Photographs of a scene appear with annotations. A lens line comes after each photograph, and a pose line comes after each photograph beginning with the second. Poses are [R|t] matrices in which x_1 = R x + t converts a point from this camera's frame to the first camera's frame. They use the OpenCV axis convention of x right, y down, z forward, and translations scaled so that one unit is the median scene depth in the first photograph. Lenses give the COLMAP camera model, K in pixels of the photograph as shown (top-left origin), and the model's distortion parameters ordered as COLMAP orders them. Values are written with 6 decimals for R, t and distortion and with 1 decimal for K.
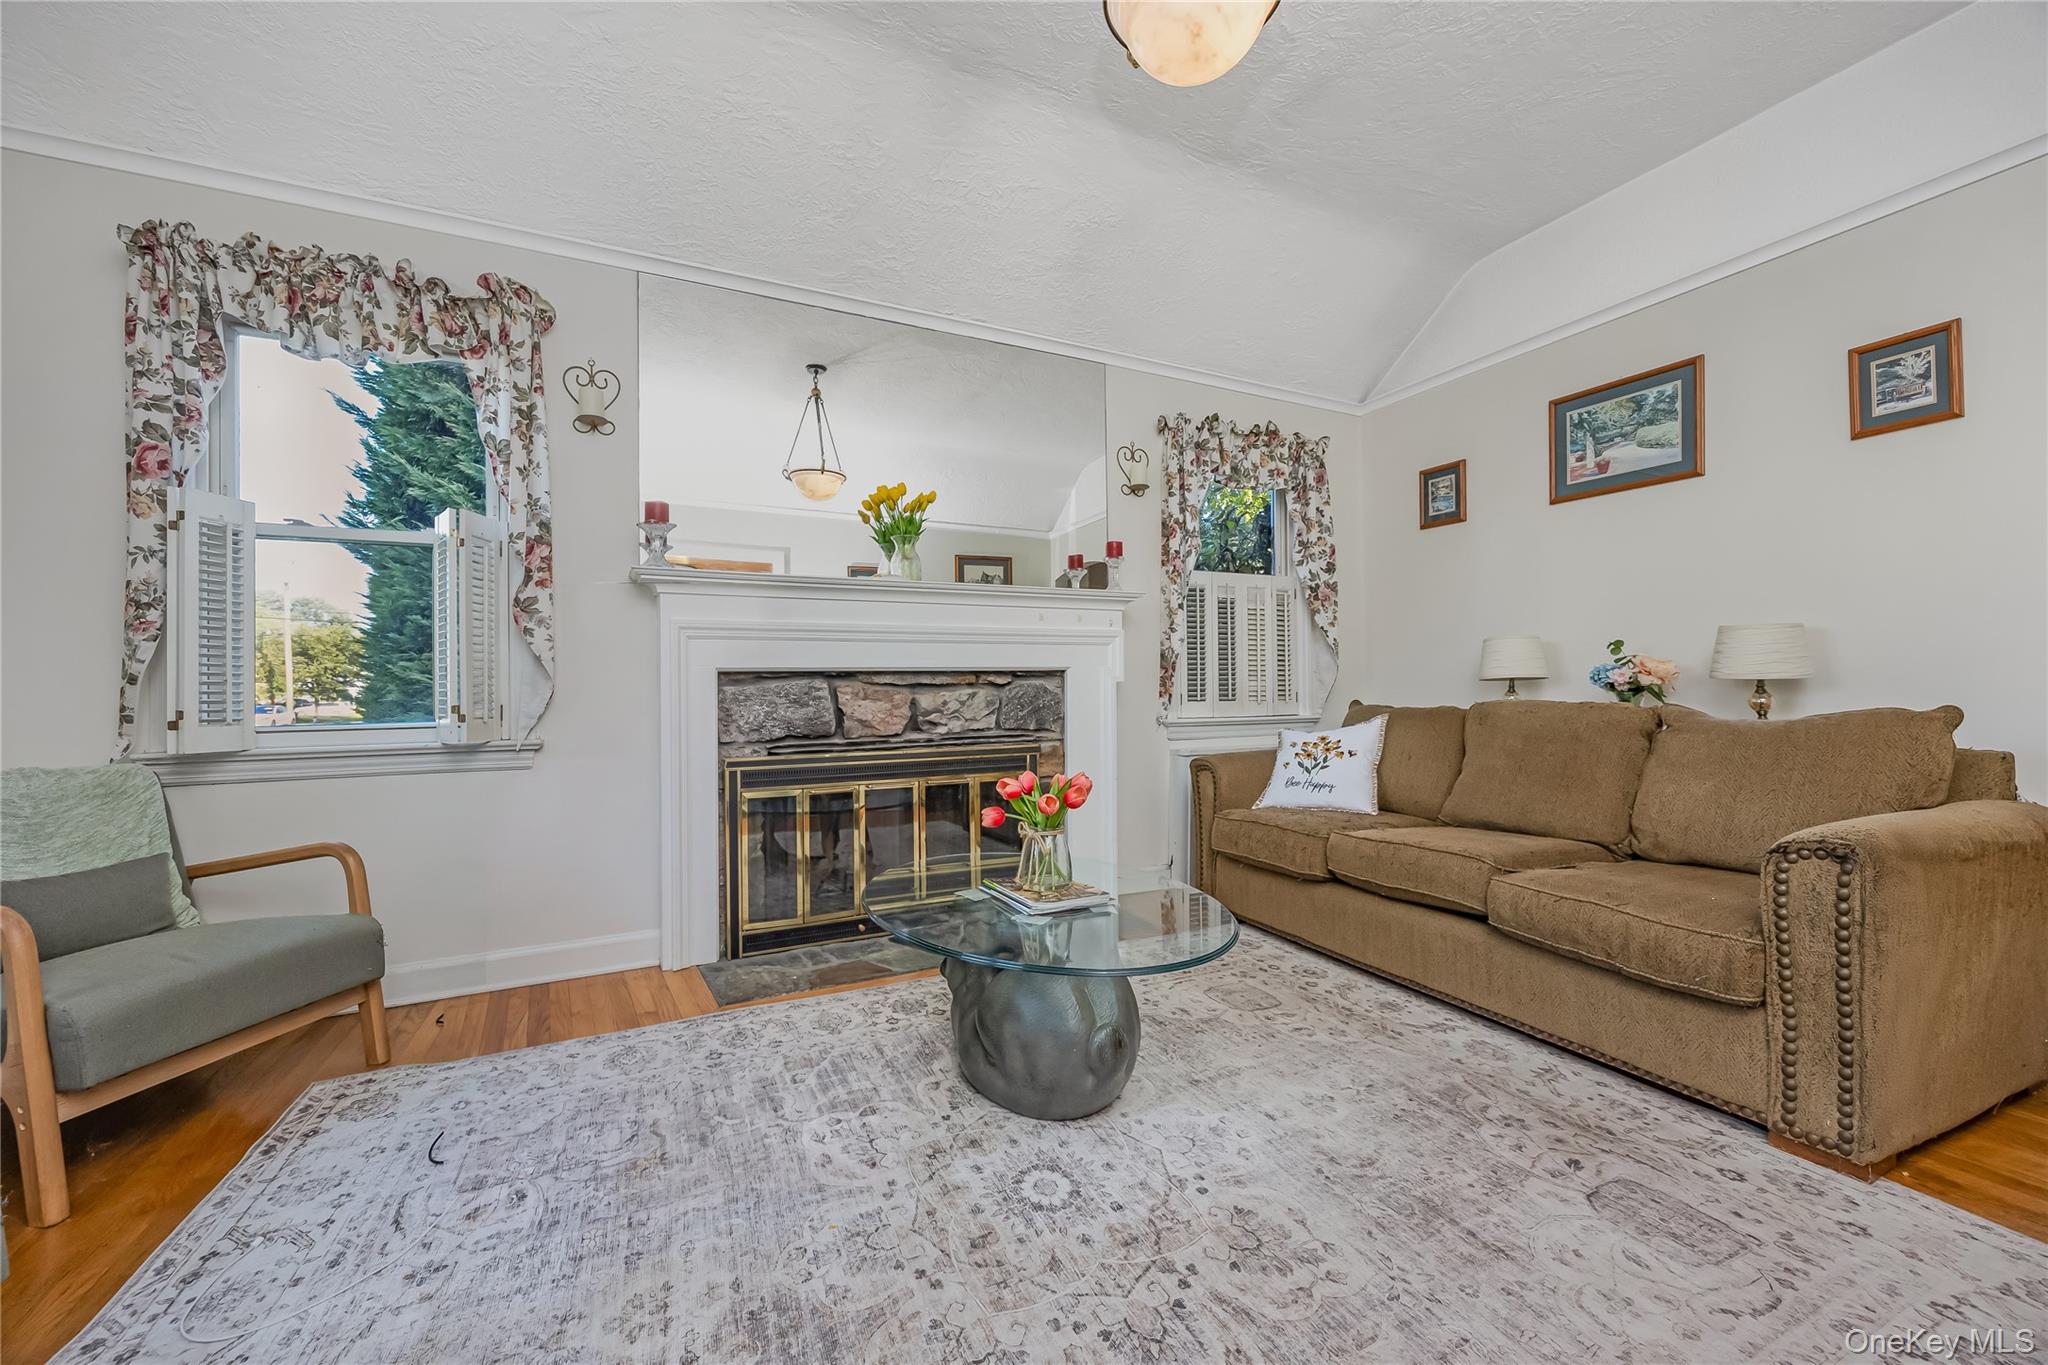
lens RADIAL K [[792.7, 0, 1025.6], [0, 792.7, 682.5], [0, 0, 1]] dist [-0.002304, 0.000174]
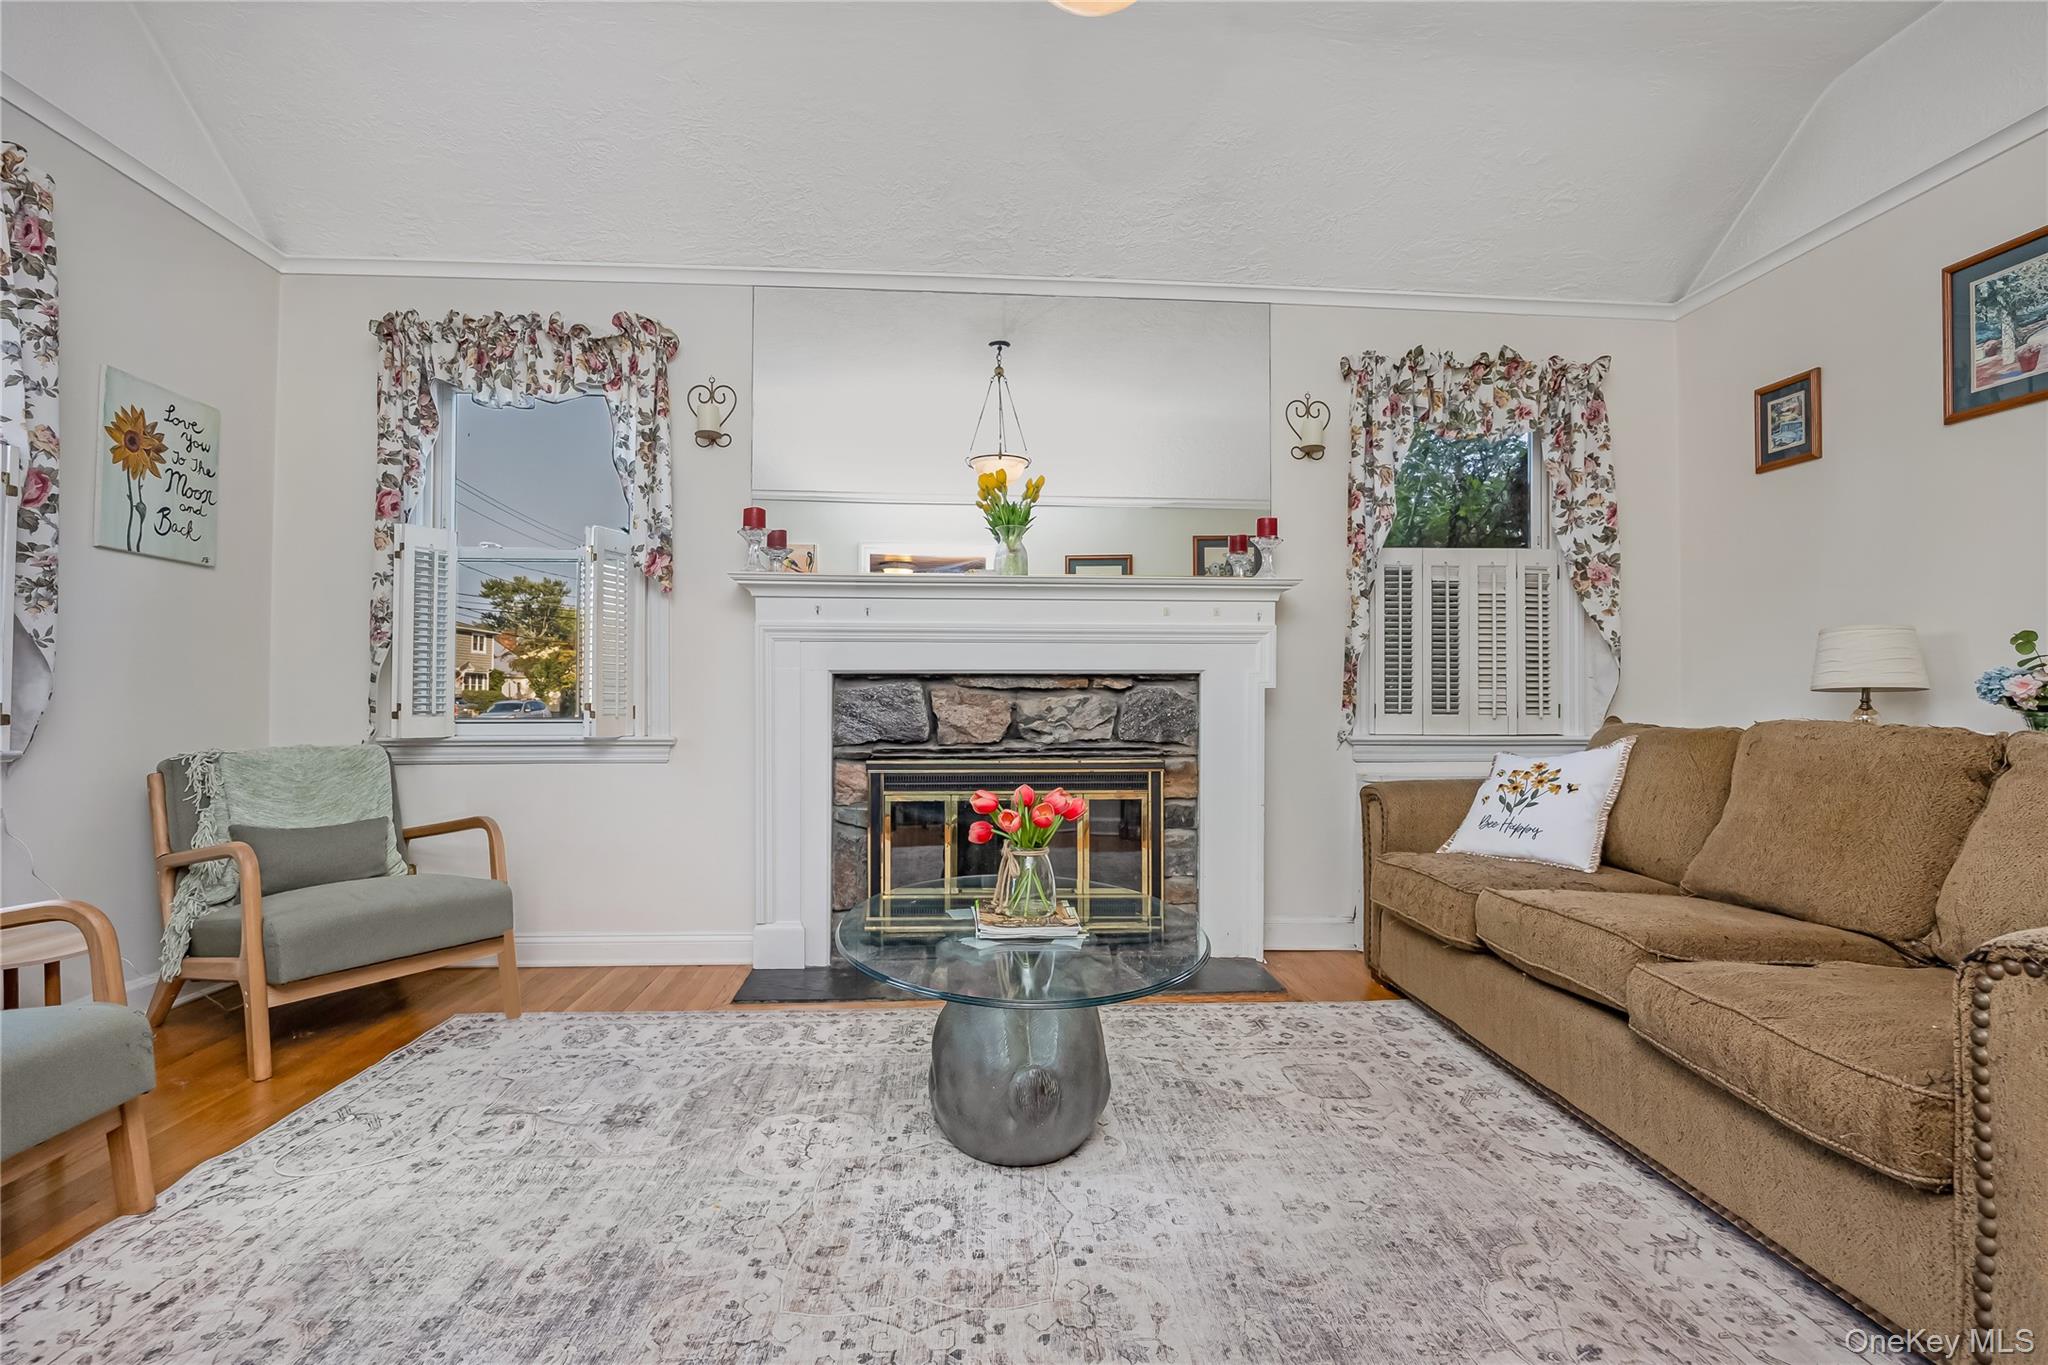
lens RADIAL K [[937.2, 0, 1020.4], [0, 937.2, 681.0], [0, 0, 1]] dist [-0.008315, -0.000266]
pose [[0.928090, 0.007474, -0.372280, 0.350349], [-0.009305, 0.999952, -0.003123, -0.003563], [0.372239, 0.006362, 0.928115, -0.000062]]
